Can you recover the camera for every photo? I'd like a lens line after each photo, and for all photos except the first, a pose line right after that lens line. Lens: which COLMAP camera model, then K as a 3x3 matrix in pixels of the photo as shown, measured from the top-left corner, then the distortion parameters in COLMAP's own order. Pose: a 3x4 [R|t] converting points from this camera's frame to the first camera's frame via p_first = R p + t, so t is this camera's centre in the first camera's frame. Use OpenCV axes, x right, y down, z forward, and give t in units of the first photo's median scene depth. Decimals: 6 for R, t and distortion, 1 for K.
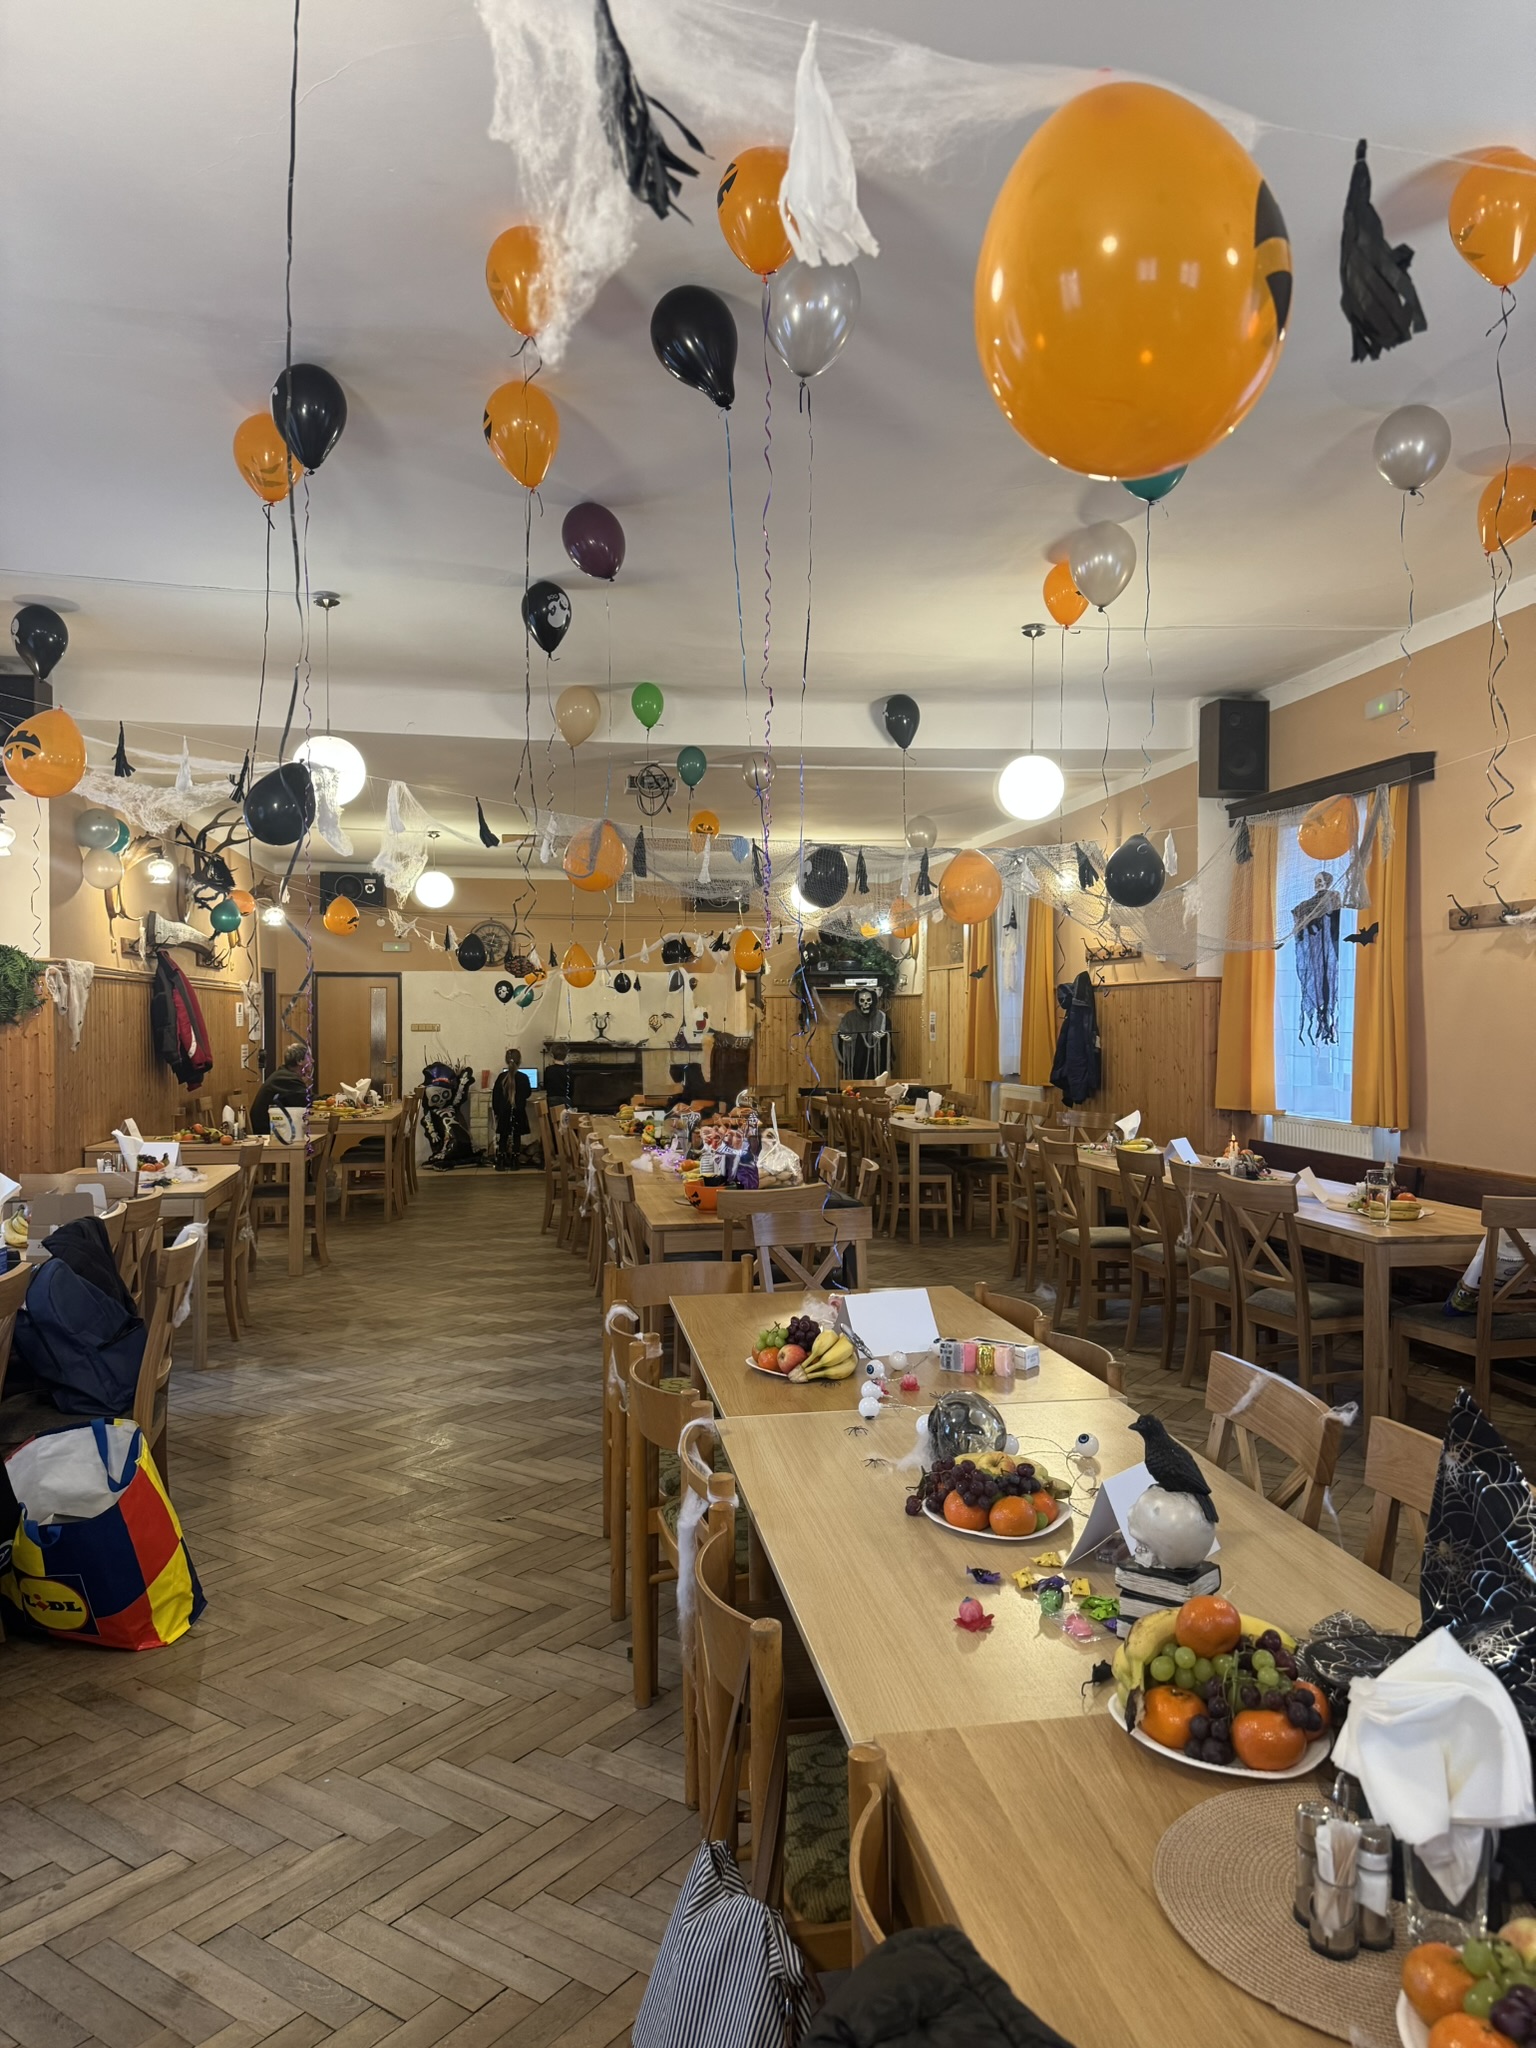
lens RADIAL K [[1435.9, 0, 760.8], [0, 1435.9, 1014.7], [0, 0, 1]] dist [0.083076, -0.083311]
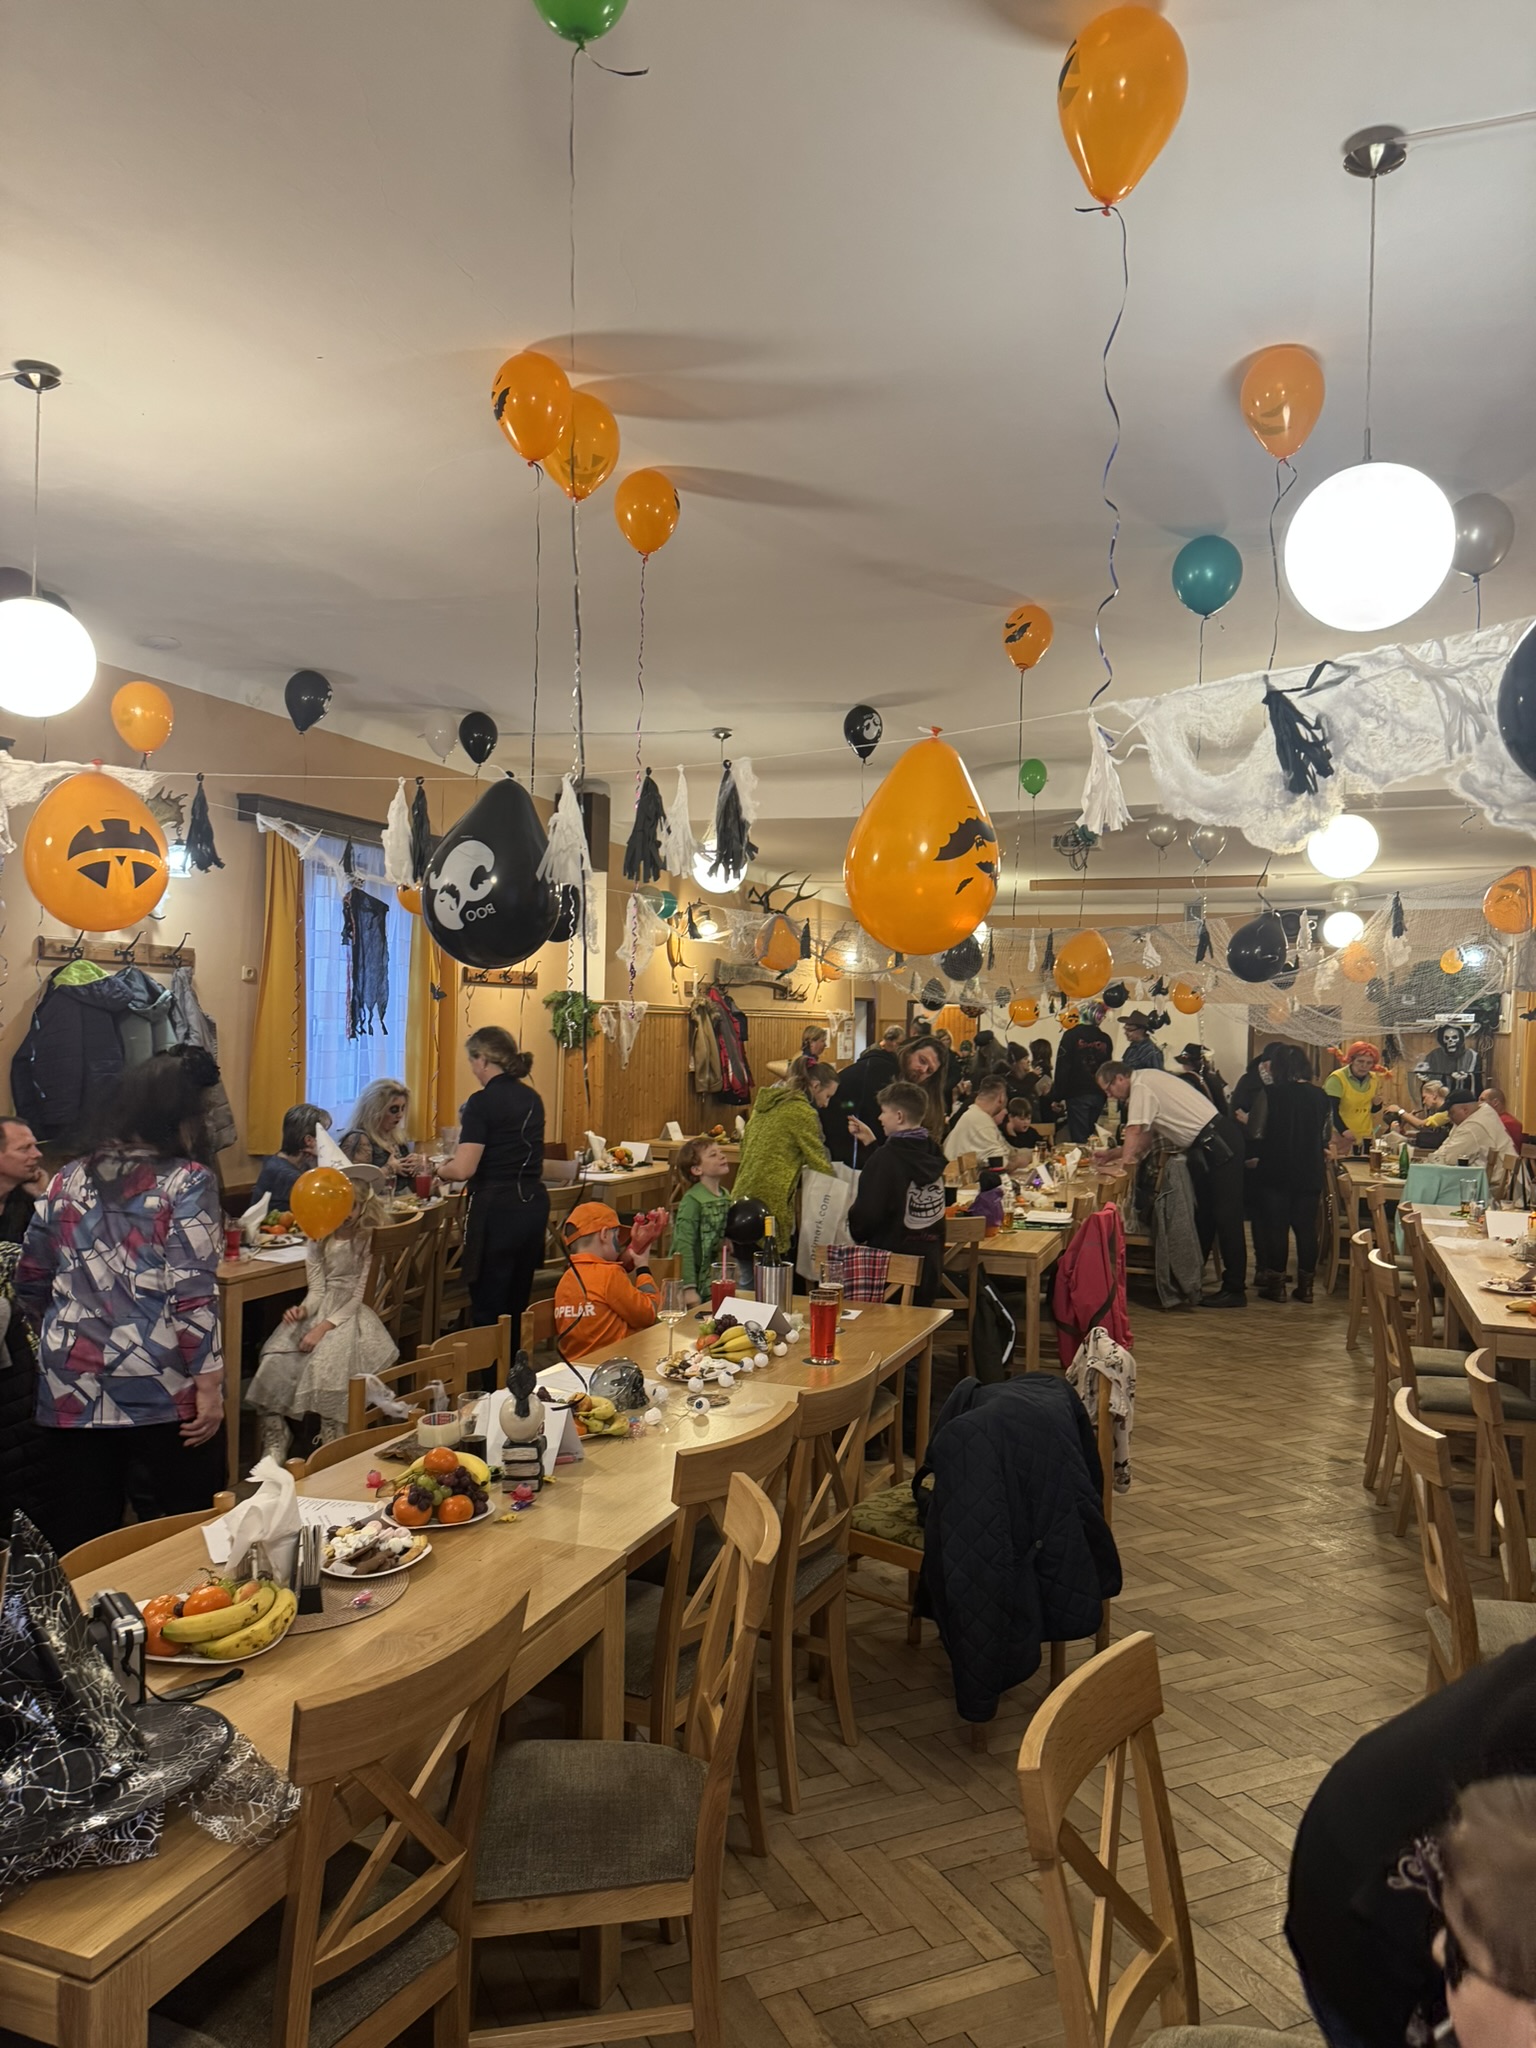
lens RADIAL K [[1435.9, 0, 782.4], [0, 1435.9, 1024.5], [0, 0, 1]] dist [0.083076, -0.083311]
pose [[0.867622, 0.020003, -0.496821, 0.271586], [-0.020478, 0.999780, 0.004491, -0.022459], [0.496802, 0.006277, 0.867841, -0.056947]]
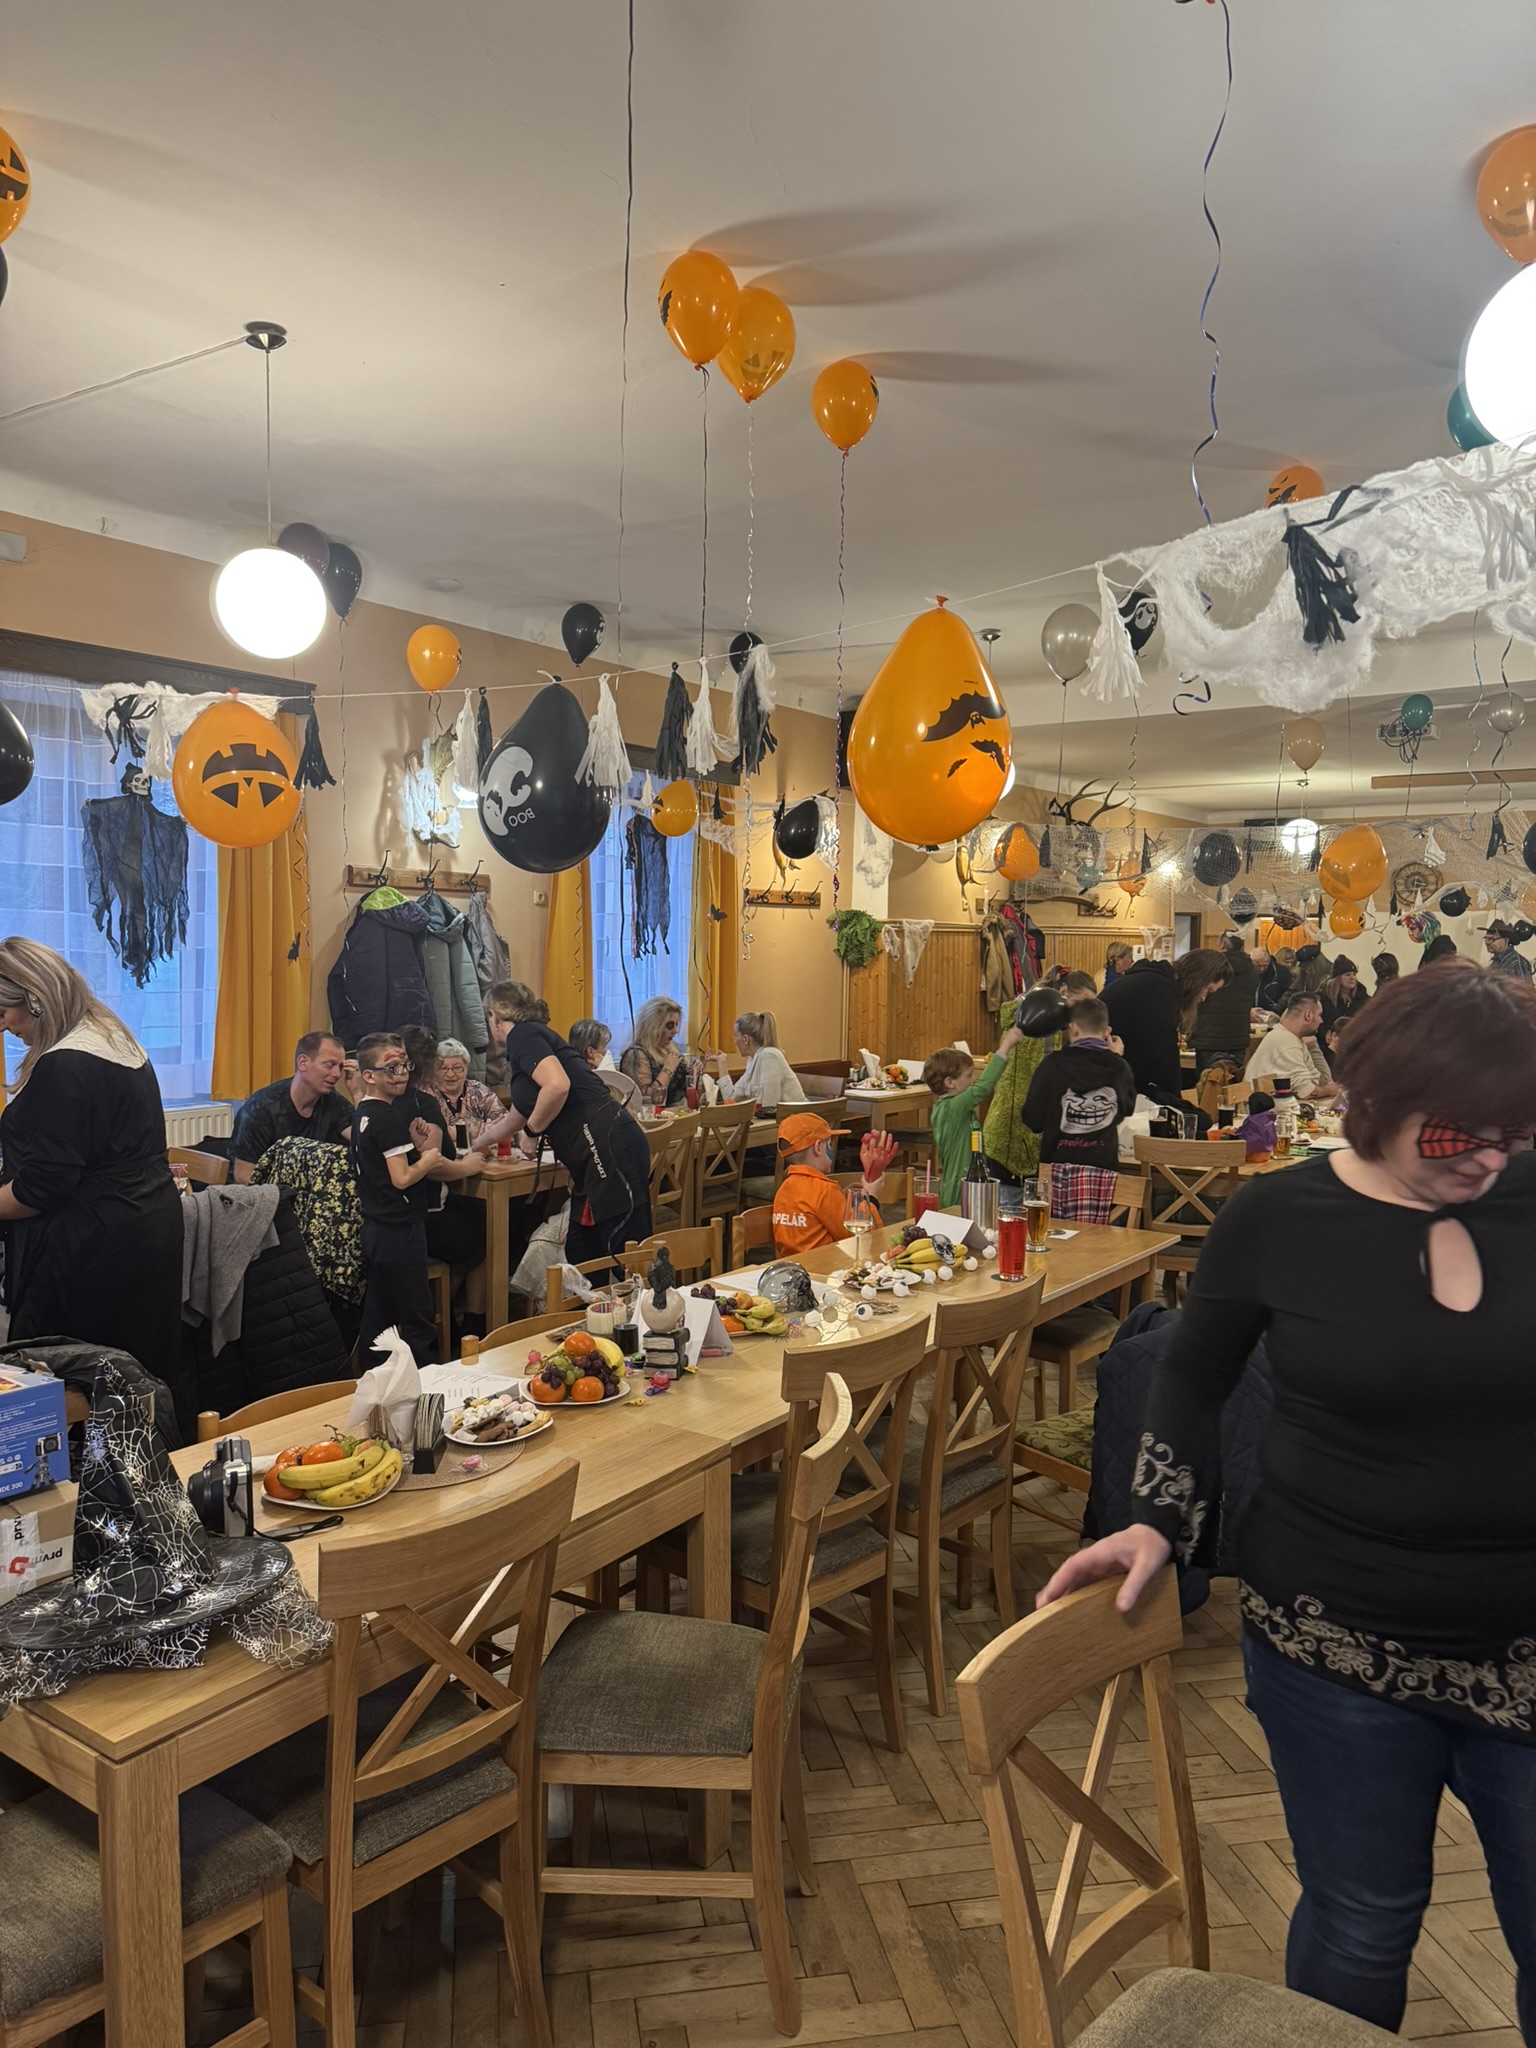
lens RADIAL K [[1435.9, 0, 762.5], [0, 1435.9, 1032.9], [0, 0, 1]] dist [0.083076, -0.083311]
pose [[0.714450, 0.052894, -0.697684, 0.310700], [-0.008169, 0.997701, 0.067274, -0.019095], [0.699639, -0.042364, 0.713240, -0.022610]]
